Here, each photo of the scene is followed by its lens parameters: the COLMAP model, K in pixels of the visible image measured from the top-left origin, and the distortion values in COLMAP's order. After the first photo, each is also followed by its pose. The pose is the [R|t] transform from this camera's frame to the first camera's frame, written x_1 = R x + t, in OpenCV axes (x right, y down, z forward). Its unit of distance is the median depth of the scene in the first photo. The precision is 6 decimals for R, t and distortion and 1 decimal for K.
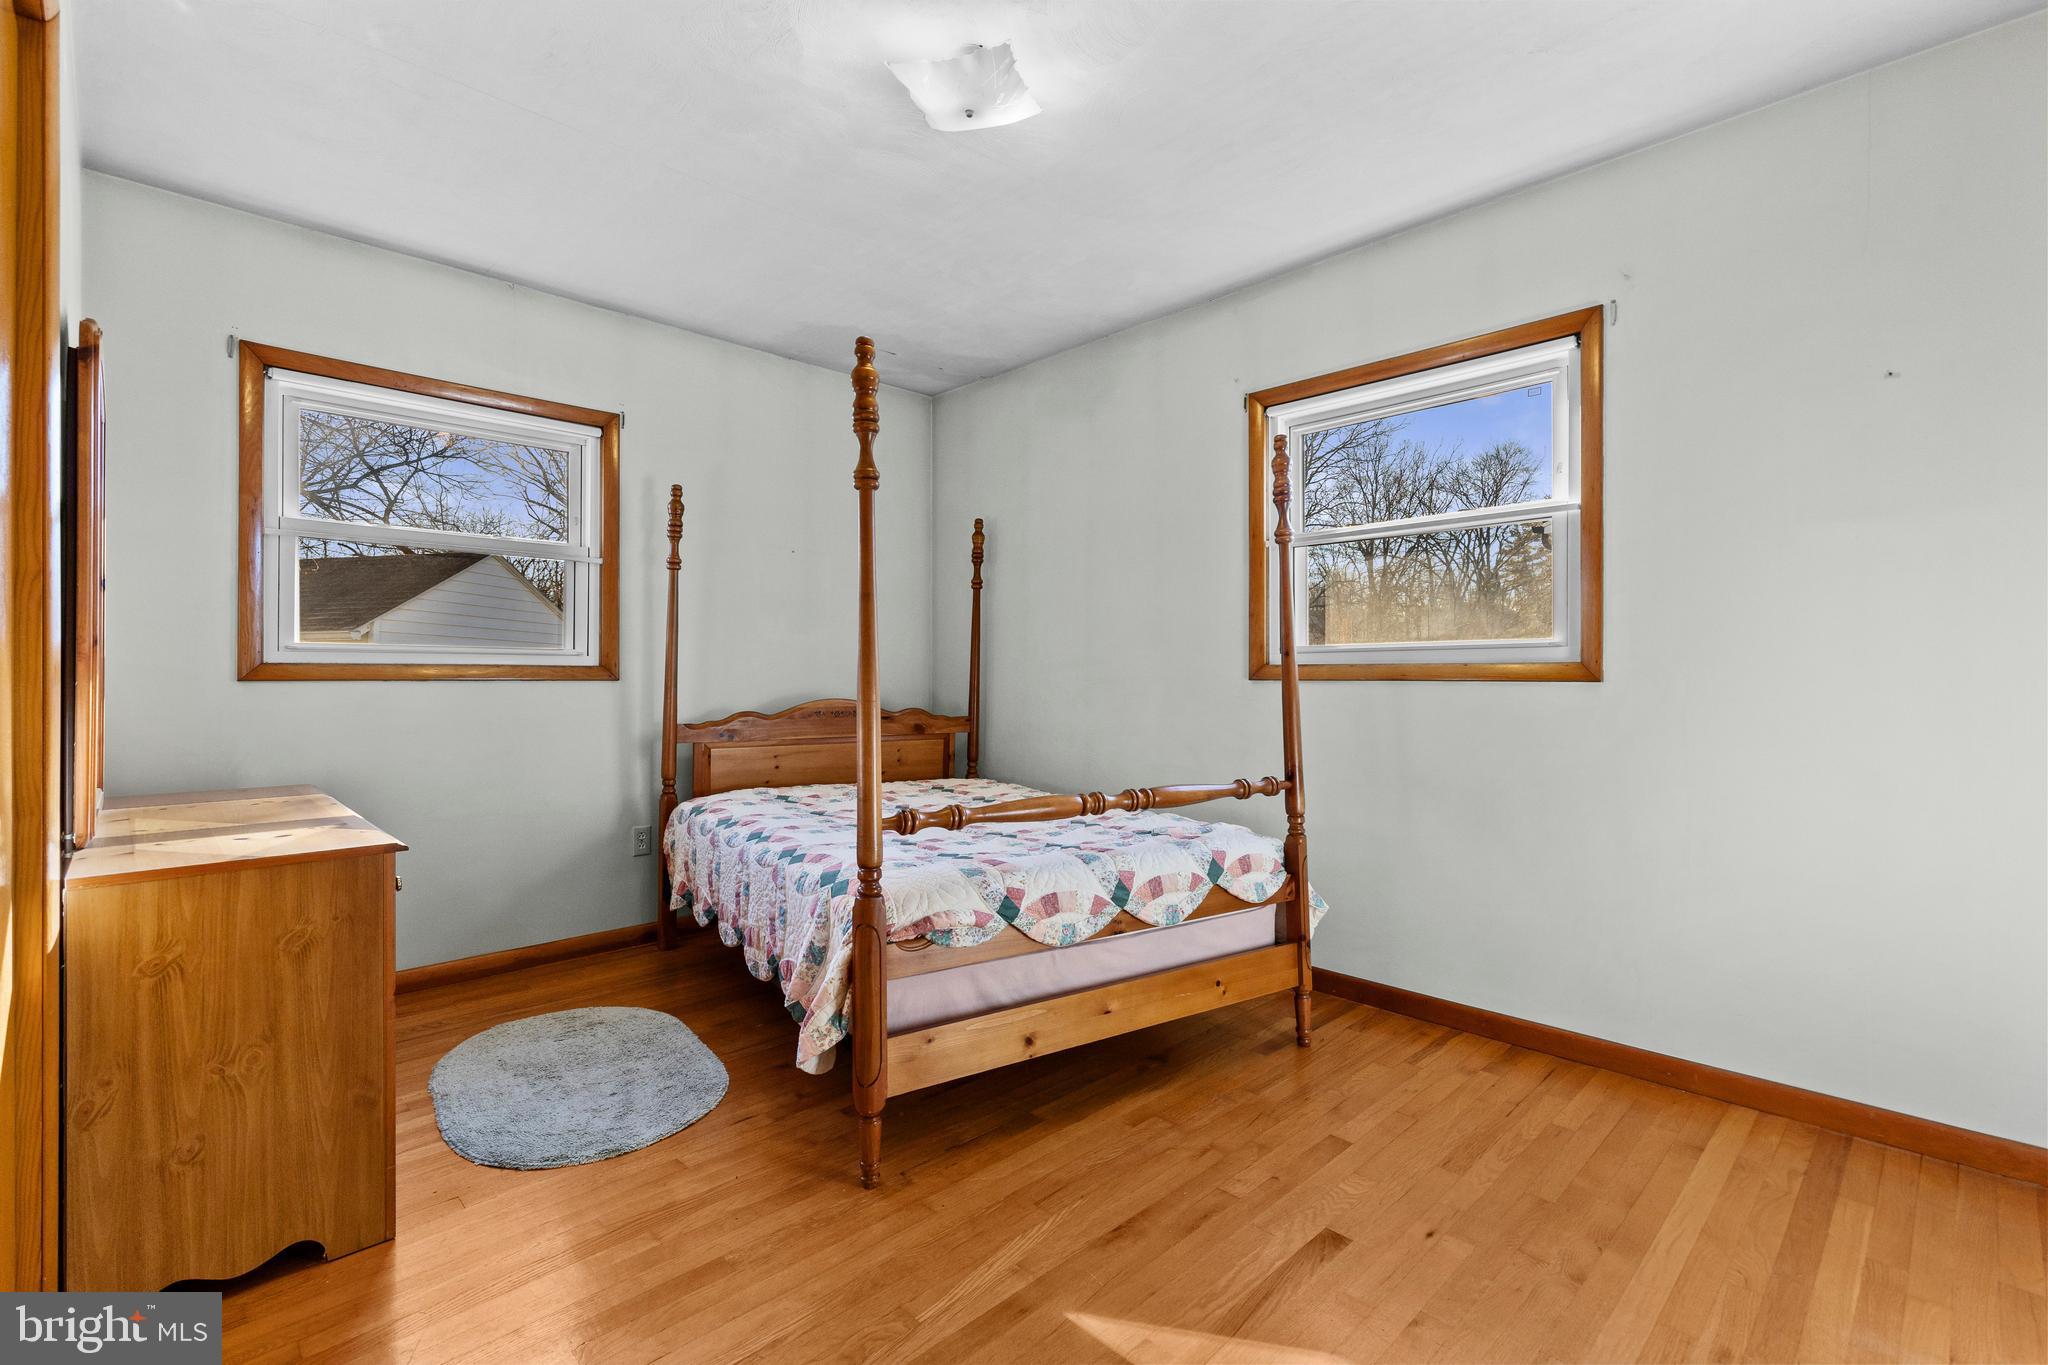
lens RADIAL K [[922.2, 0, 1022.8], [0, 922.2, 682.4], [0, 0, 1]] dist [0.005498, -0.000879]
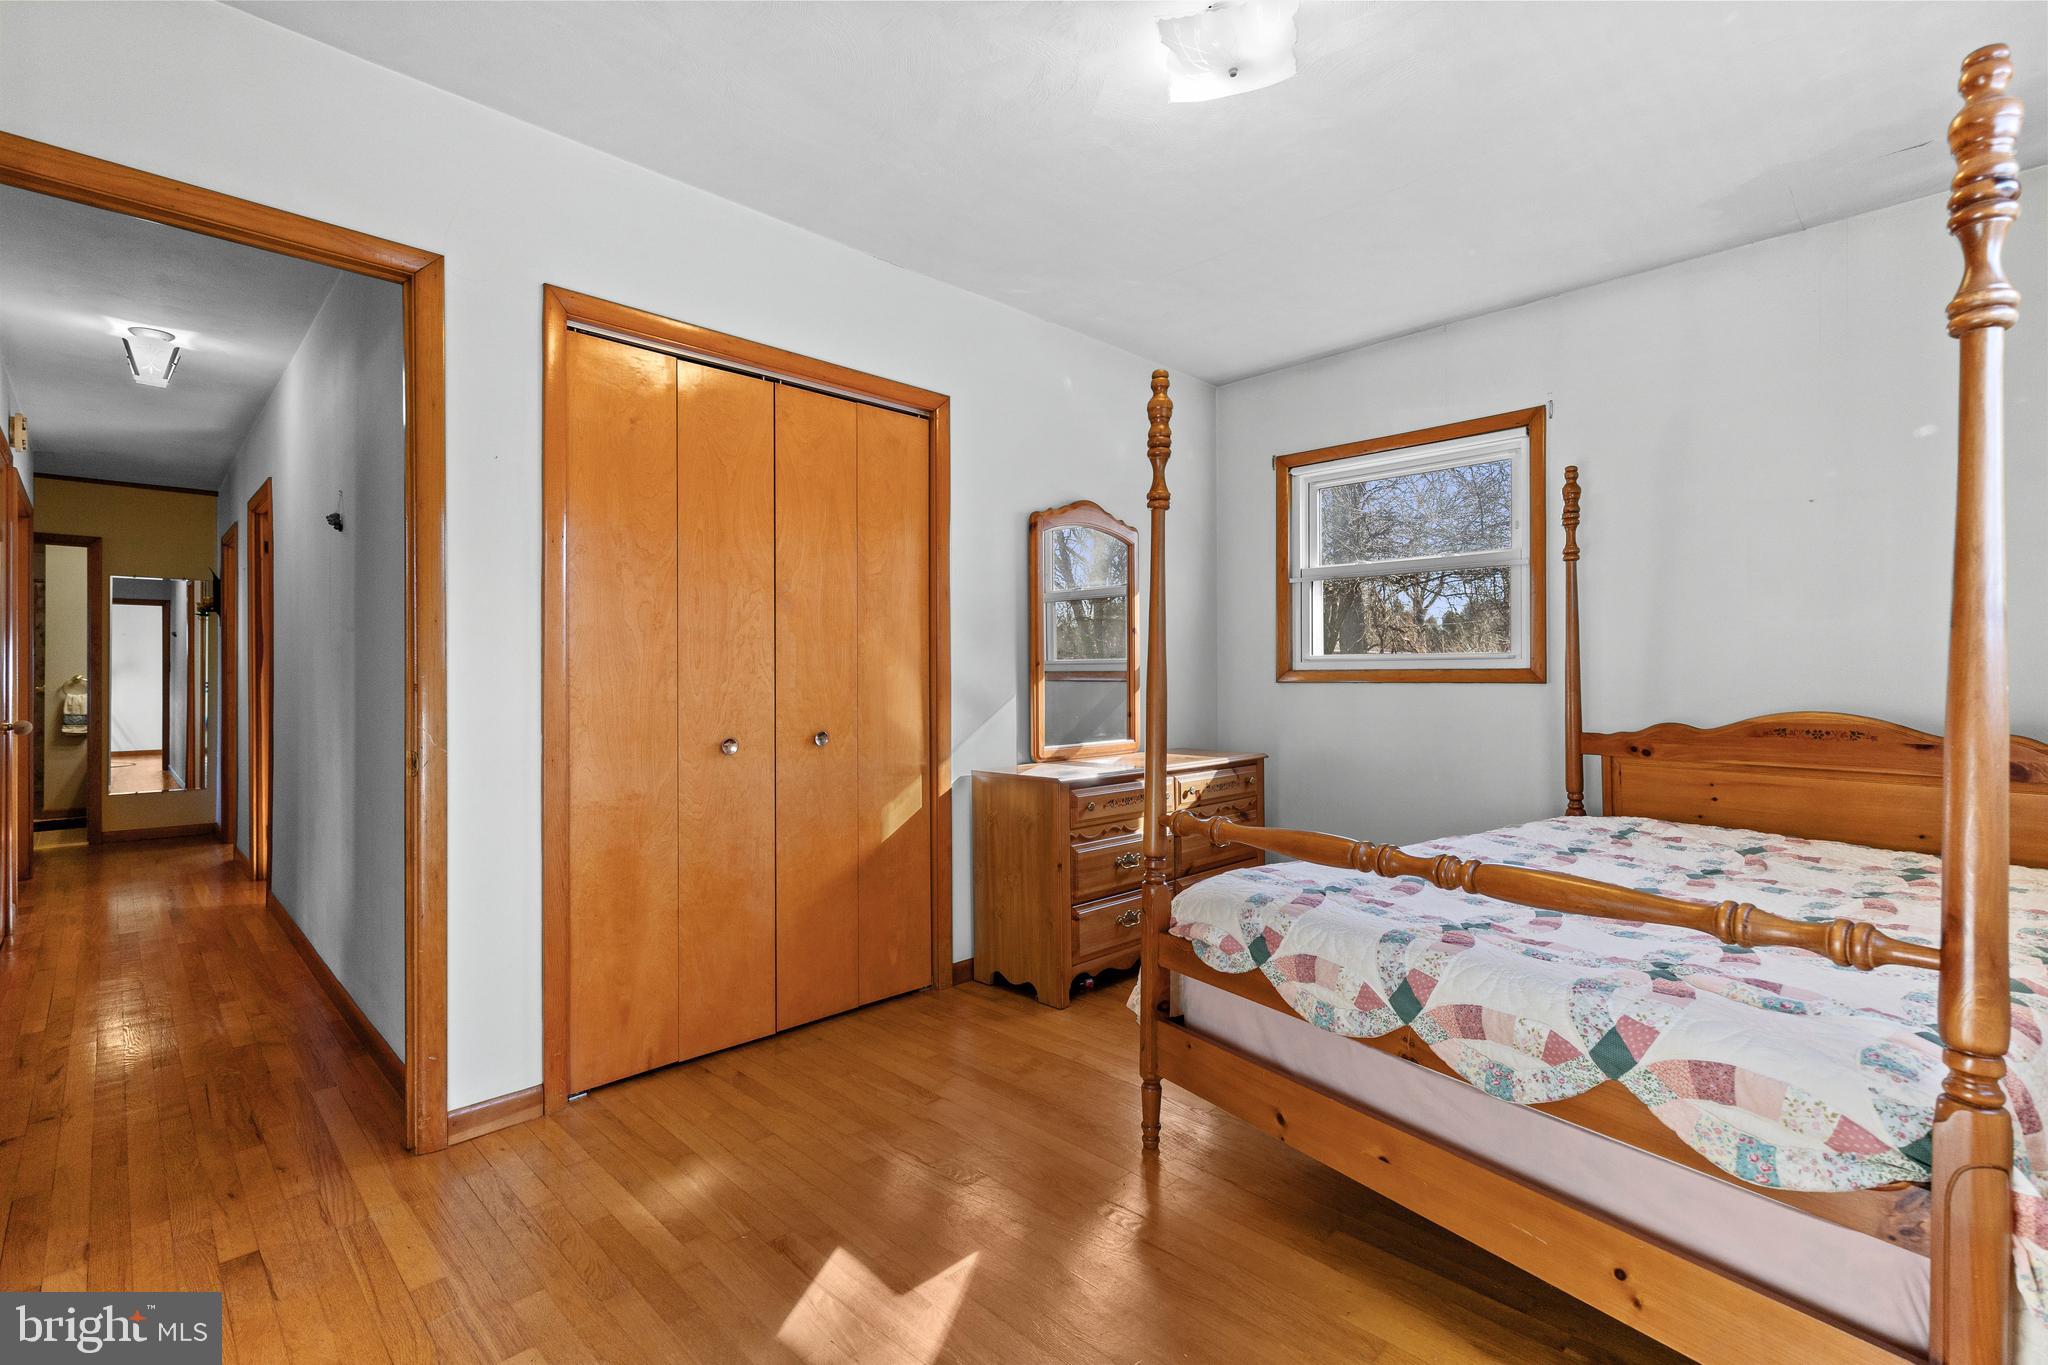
lens RADIAL K [[922.2, 0, 1035.9], [0, 922.2, 669.4], [0, 0, 1]] dist [0.005498, -0.000879]
pose [[0.022370, -0.007653, -0.999720, 0.734122], [-0.005671, 0.999954, -0.007781, -0.009667], [0.999734, 0.005843, 0.022325, 0.660188]]
